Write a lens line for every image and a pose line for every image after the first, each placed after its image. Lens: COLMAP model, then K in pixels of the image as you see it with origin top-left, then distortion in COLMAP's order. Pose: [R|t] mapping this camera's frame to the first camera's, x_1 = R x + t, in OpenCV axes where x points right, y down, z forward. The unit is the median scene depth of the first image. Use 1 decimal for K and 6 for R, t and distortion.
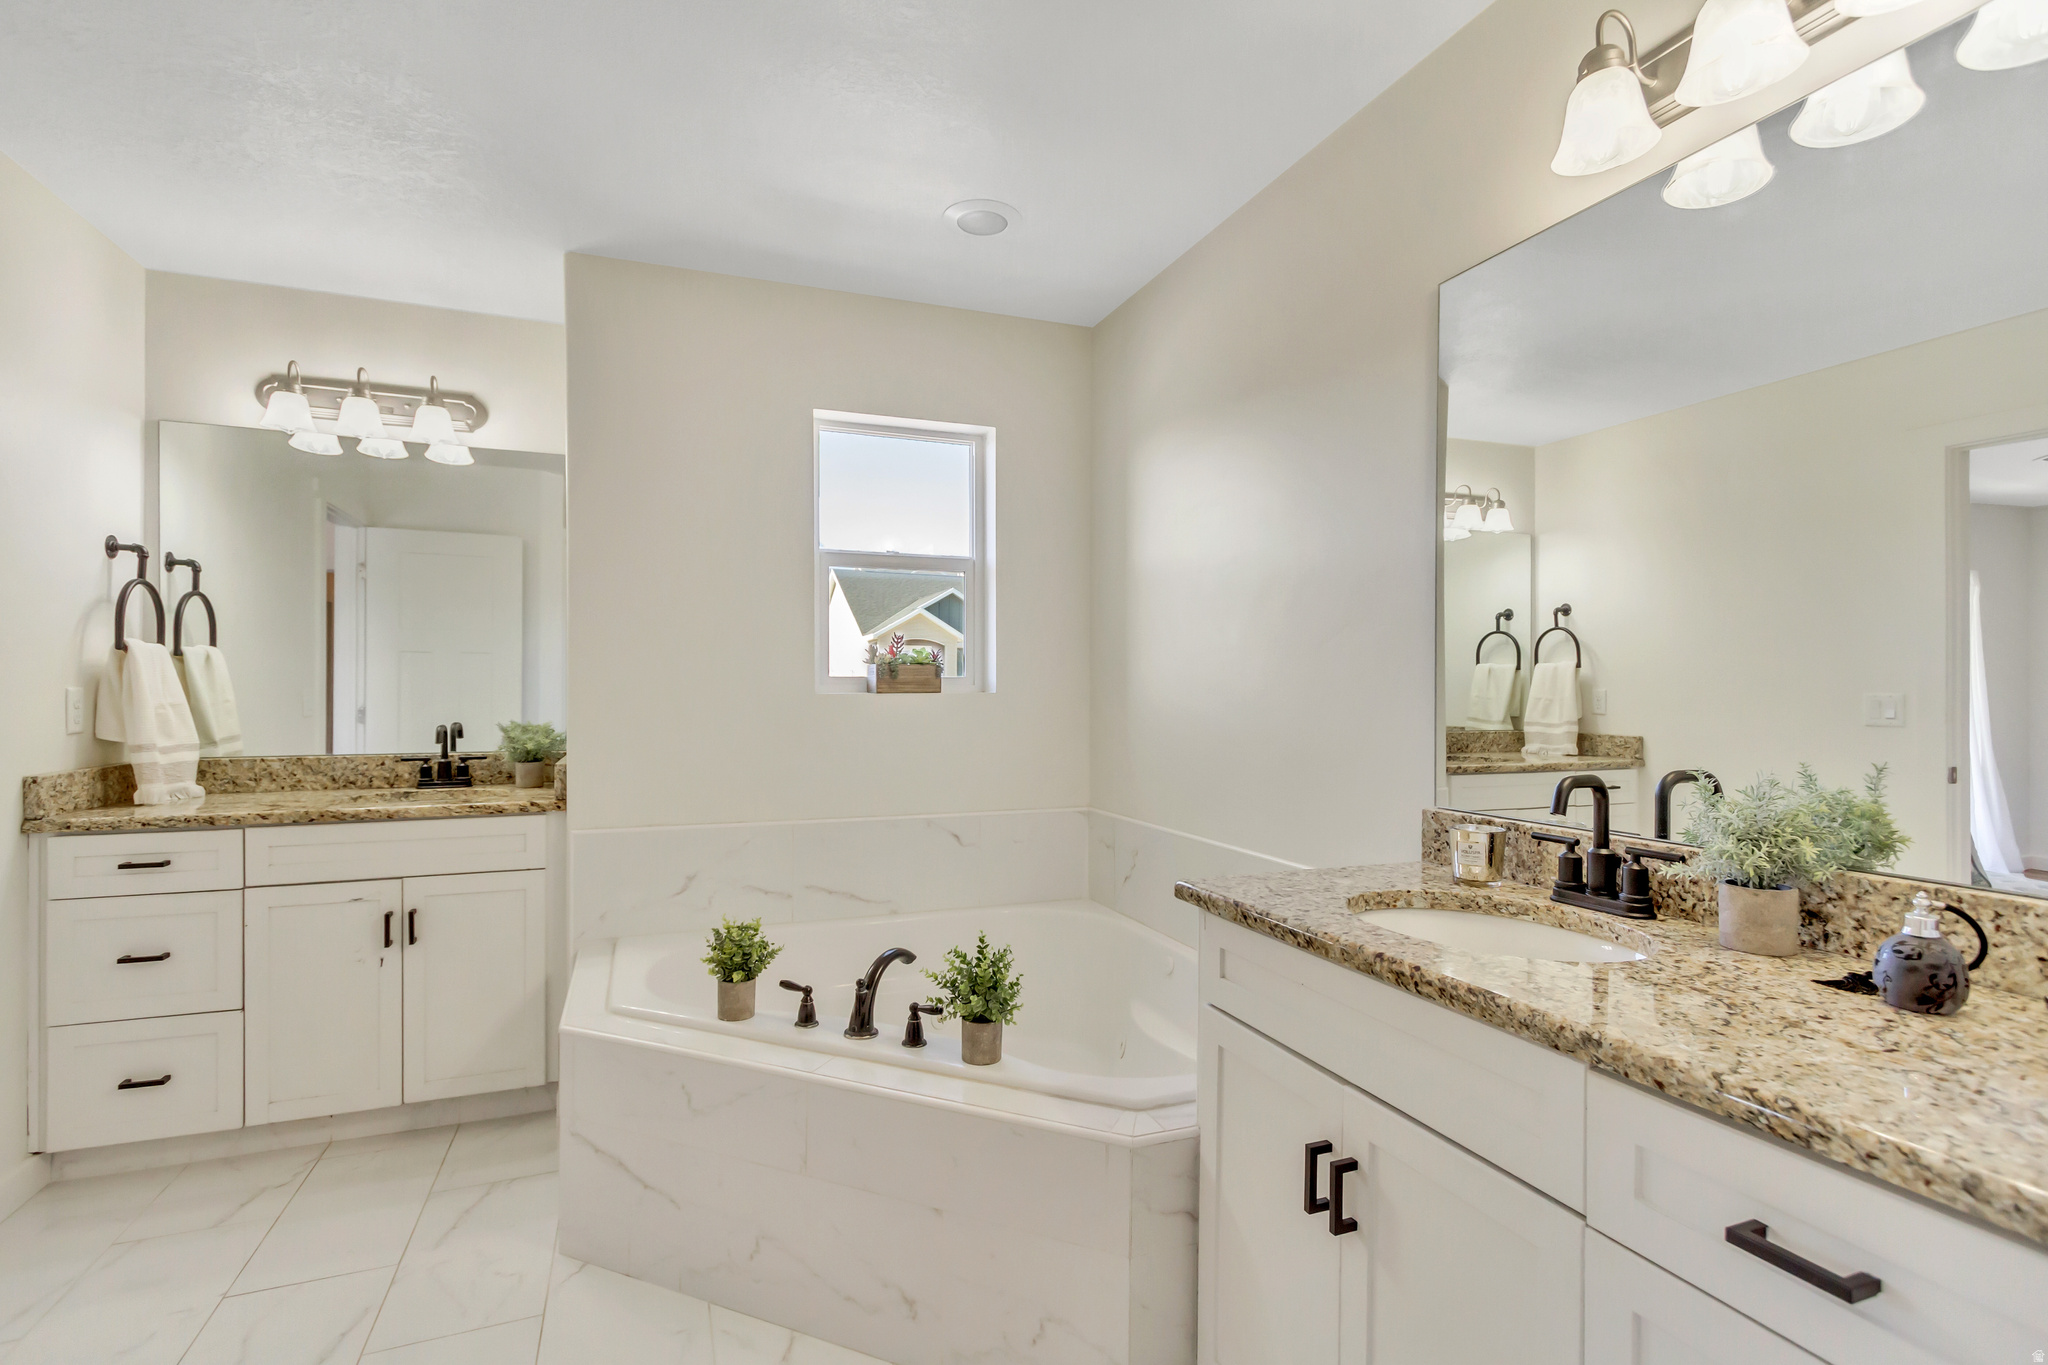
lens RADIAL K [[943.3, 0, 1008.0], [0, 943.3, 694.1], [0, 0, 1]] dist [0.008344, -0.002168]
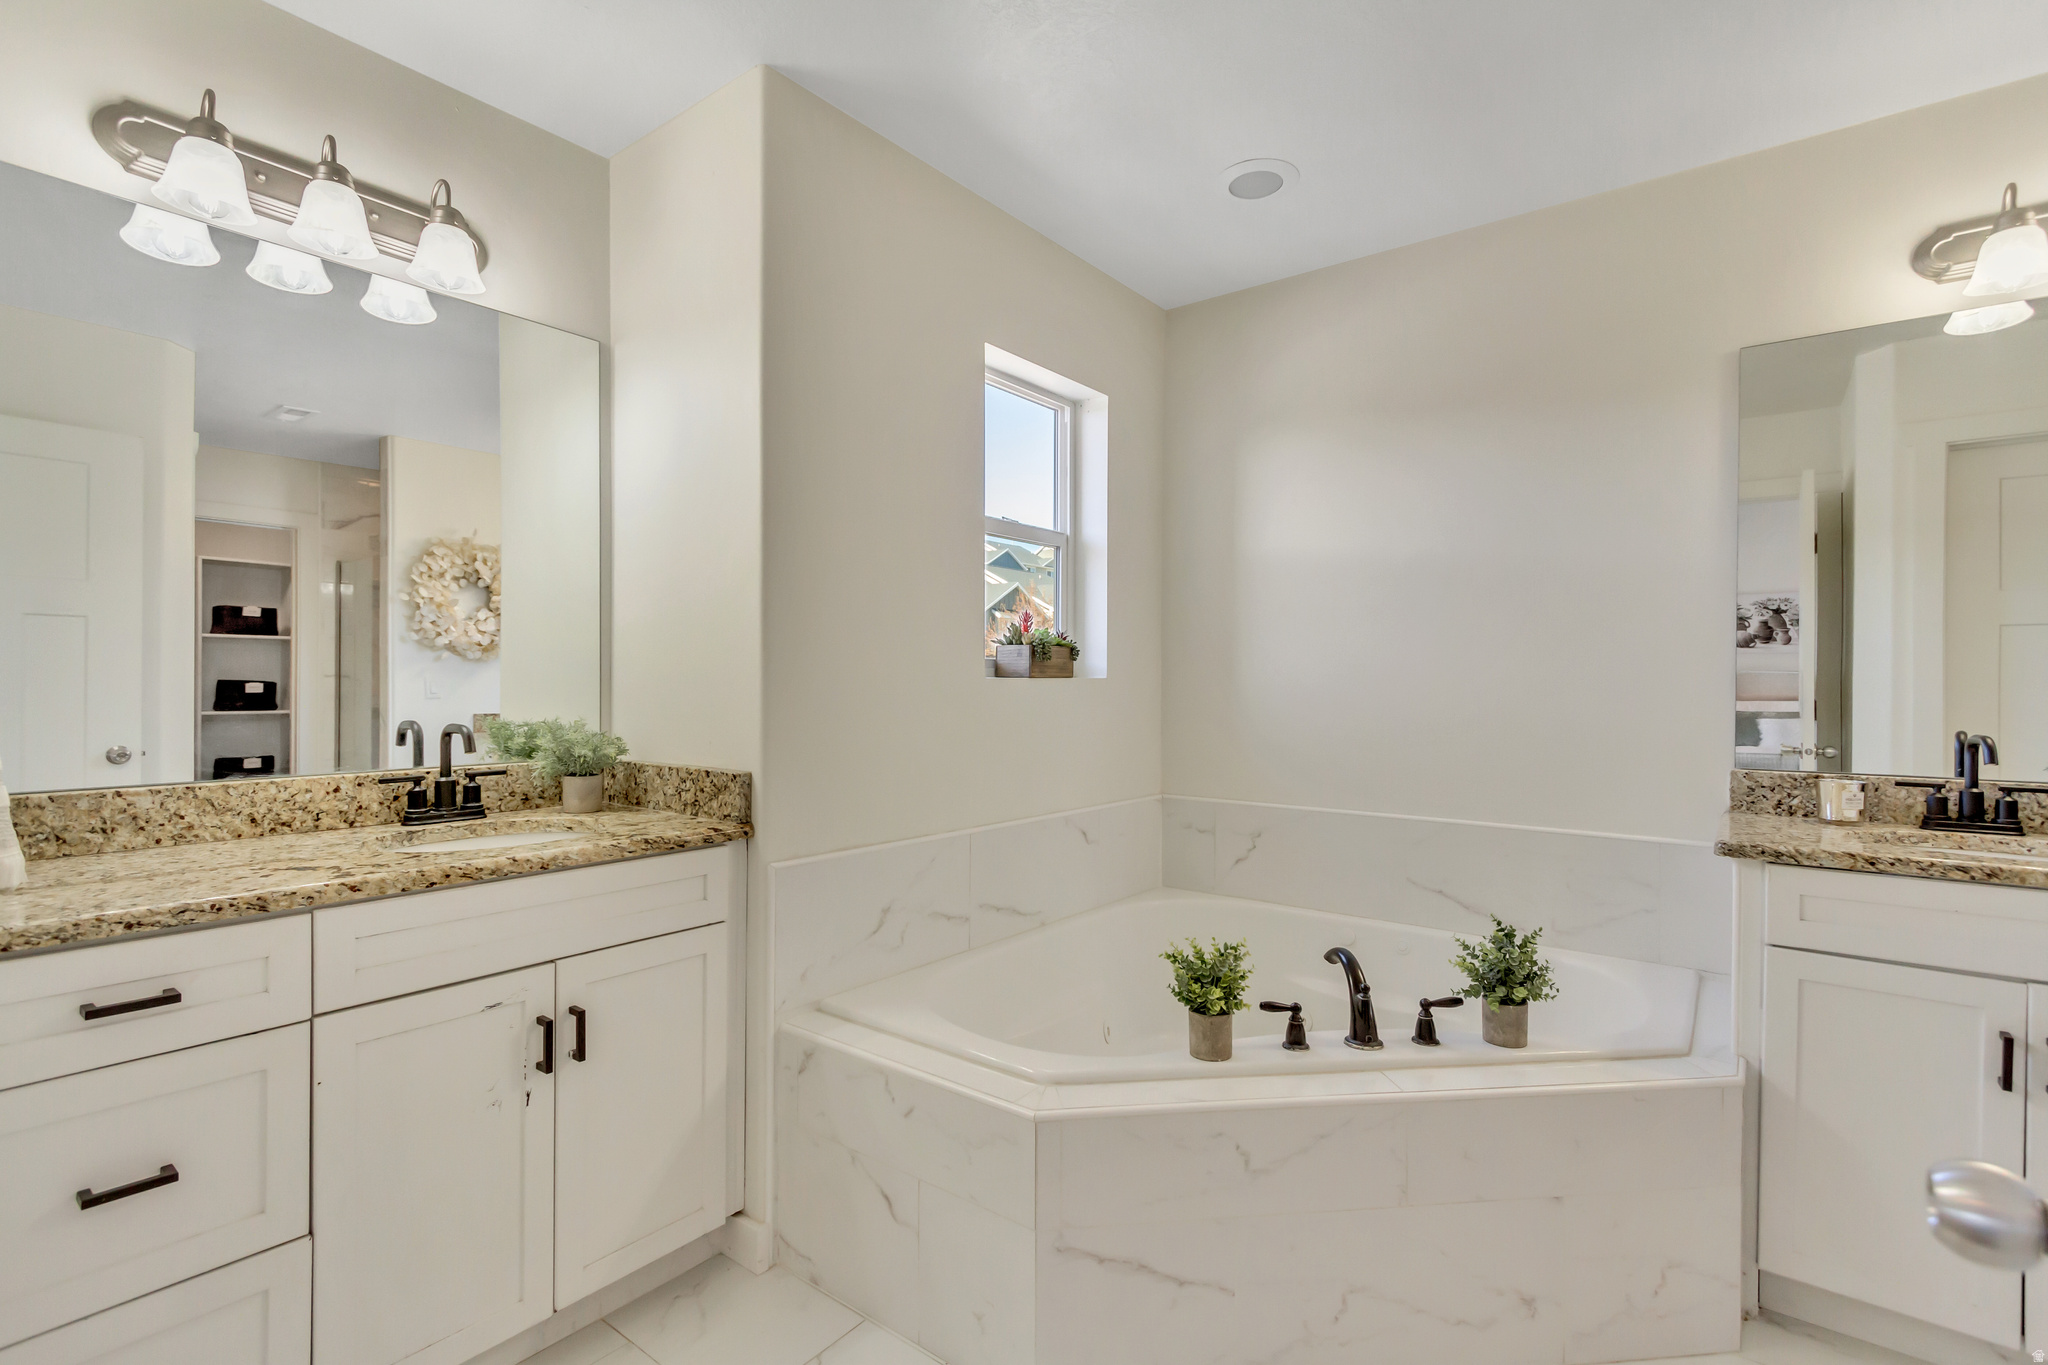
lens RADIAL K [[943.3, 0, 1015.7], [0, 943.3, 680.8], [0, 0, 1]] dist [0.008344, -0.002168]
pose [[0.858638, 0.002877, 0.512575, -0.739754], [0.000010, 0.999984, -0.005631, 0.007636], [-0.512583, 0.004840, 0.858624, 0.301786]]
